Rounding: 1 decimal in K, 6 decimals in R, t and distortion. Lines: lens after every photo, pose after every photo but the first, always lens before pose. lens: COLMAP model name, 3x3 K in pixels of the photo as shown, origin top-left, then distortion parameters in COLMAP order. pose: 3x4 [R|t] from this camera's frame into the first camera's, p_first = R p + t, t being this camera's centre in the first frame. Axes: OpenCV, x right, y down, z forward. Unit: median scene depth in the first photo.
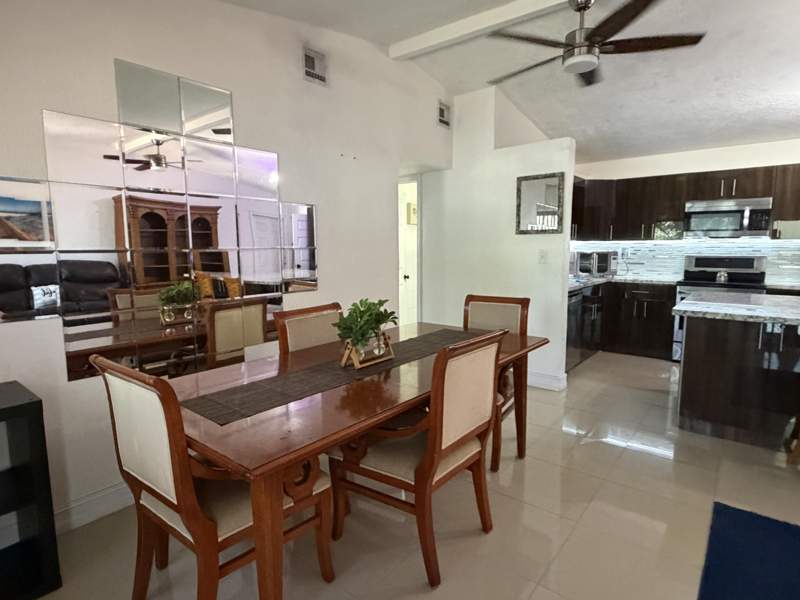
lens RADIAL K [[441.0, 0, 393.8], [0, 441.0, 301.9], [0, 0, 1]] dist [-0.003973, -0.001123]
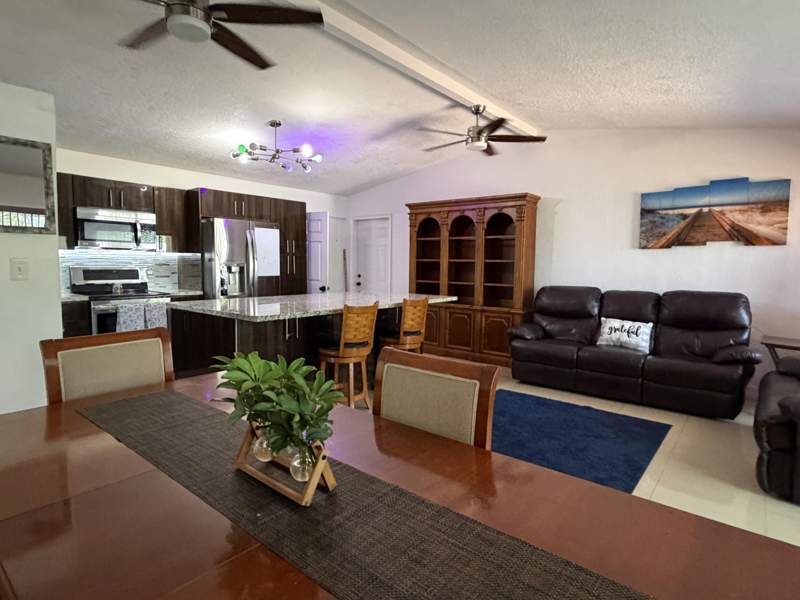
lens RADIAL K [[441.0, 0, 394.0], [0, 441.0, 302.9], [0, 0, 1]] dist [-0.003973, -0.001123]
pose [[0.002306, -0.086278, 0.996268, -0.247488], [0.111475, 0.990084, 0.085484, -0.042775], [-0.993765, 0.110862, 0.011901, 0.400128]]
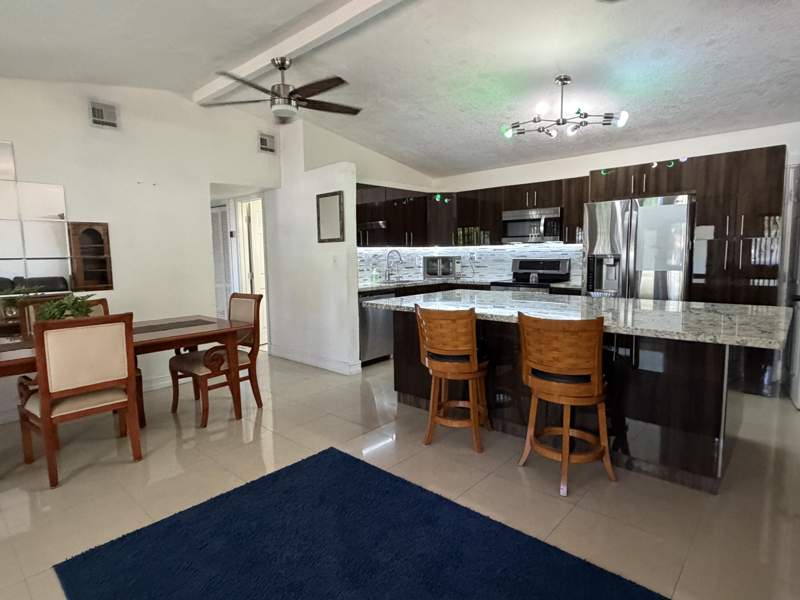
lens RADIAL K [[441.0, 0, 400.0], [0, 441.0, 297.4], [0, 0, 1]] dist [-0.003973, -0.001123]
pose [[0.998158, -0.001895, -0.060641, 0.498313], [0.000574, 0.999762, -0.021803, 0.017945], [0.060668, 0.021728, 0.997921, -0.147352]]
